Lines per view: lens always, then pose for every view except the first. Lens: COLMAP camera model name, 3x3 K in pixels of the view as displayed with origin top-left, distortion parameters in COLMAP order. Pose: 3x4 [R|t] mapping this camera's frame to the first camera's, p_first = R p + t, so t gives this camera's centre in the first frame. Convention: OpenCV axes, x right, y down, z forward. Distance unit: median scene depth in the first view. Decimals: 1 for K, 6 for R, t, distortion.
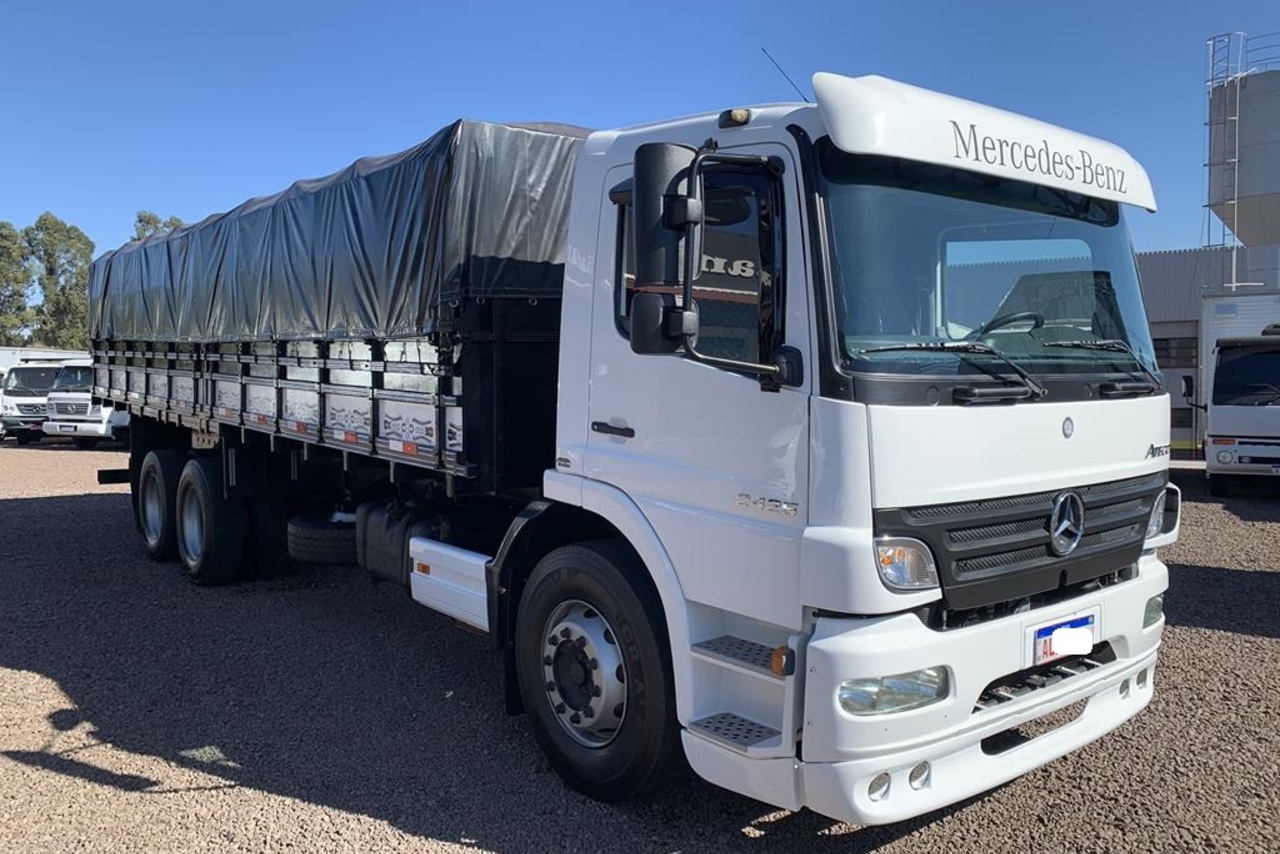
lens RADIAL K [[958.8, 0, 640.3], [0, 958.8, 429.4], [0, 0, 1]] dist [0.015211, 0.000371]
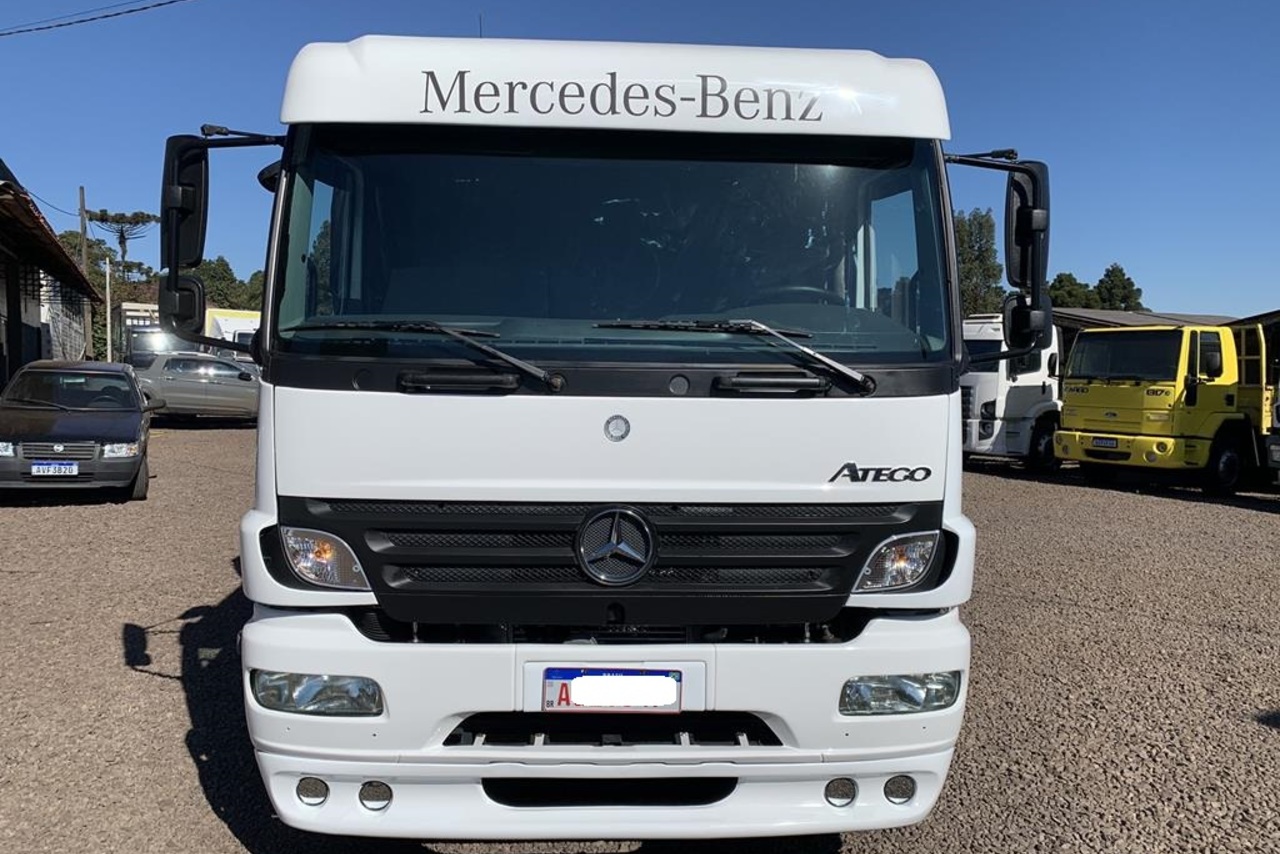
lens RADIAL K [[958.8, 0, 640.2], [0, 958.8, 422.3], [0, 0, 1]] dist [0.015211, 0.000371]
pose [[0.818074, 0.051814, -0.572775, 0.935111], [-0.052507, 0.998503, 0.015331, -0.020123], [0.572712, 0.017533, 0.819569, 0.362913]]
